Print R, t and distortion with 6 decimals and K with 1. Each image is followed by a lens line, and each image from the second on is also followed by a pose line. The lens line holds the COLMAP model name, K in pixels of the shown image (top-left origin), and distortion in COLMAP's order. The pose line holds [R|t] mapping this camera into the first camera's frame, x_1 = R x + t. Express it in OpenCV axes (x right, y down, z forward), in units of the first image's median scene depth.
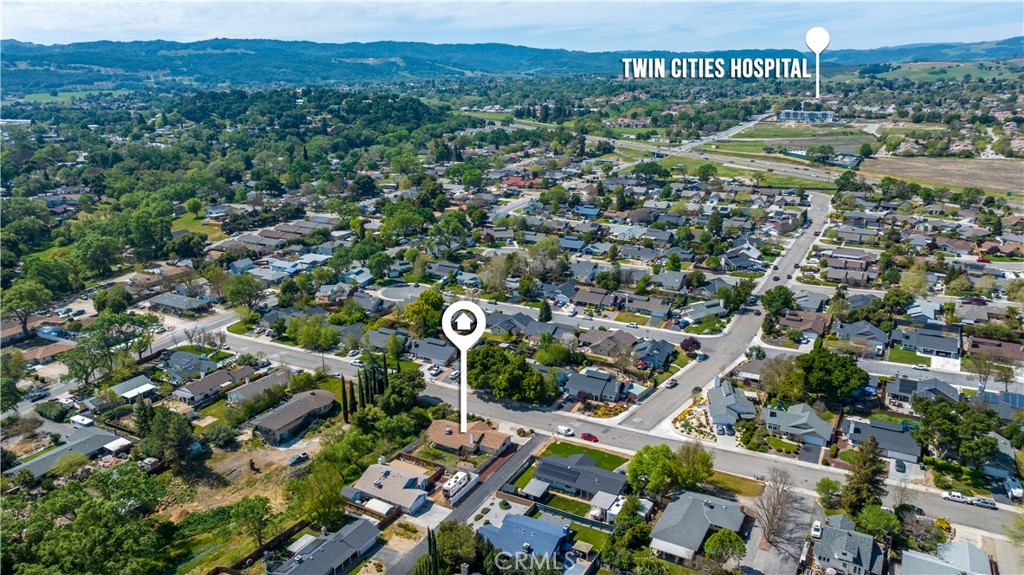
lens RADIAL K [[733.0, 0, 512.6], [0, 733.0, 253.9], [0, 0, 1]] dist [-0.025276, 0.036397]
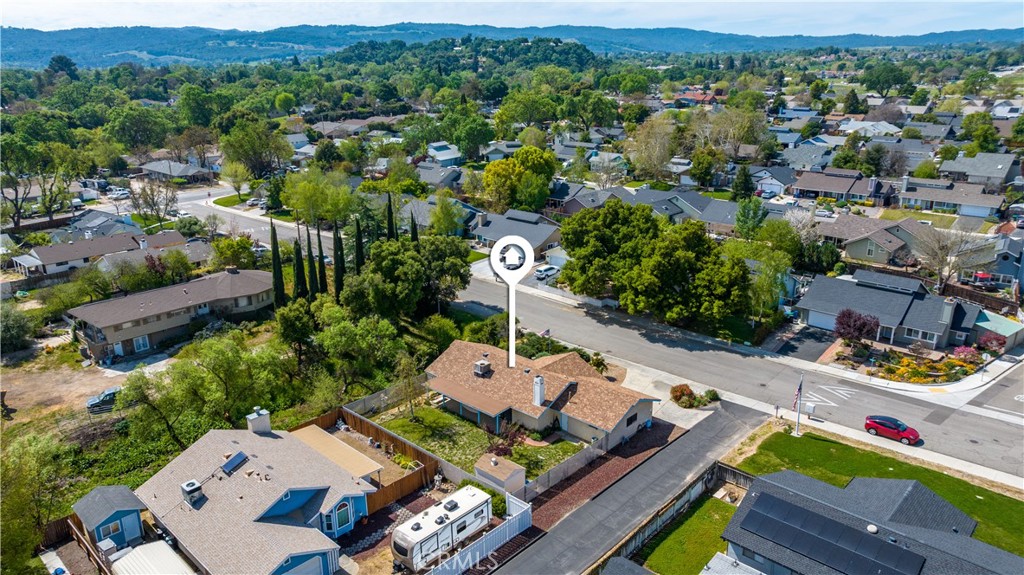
lens RADIAL K [[733.0, 0, 512.6], [0, 733.0, 253.9], [0, 0, 1]] dist [-0.025276, 0.036397]
pose [[0.972878, 0.065395, -0.221885, 0.004950], [-0.062799, 0.997850, 0.018741, 0.162425], [0.222633, -0.004298, 0.974893, 0.590784]]
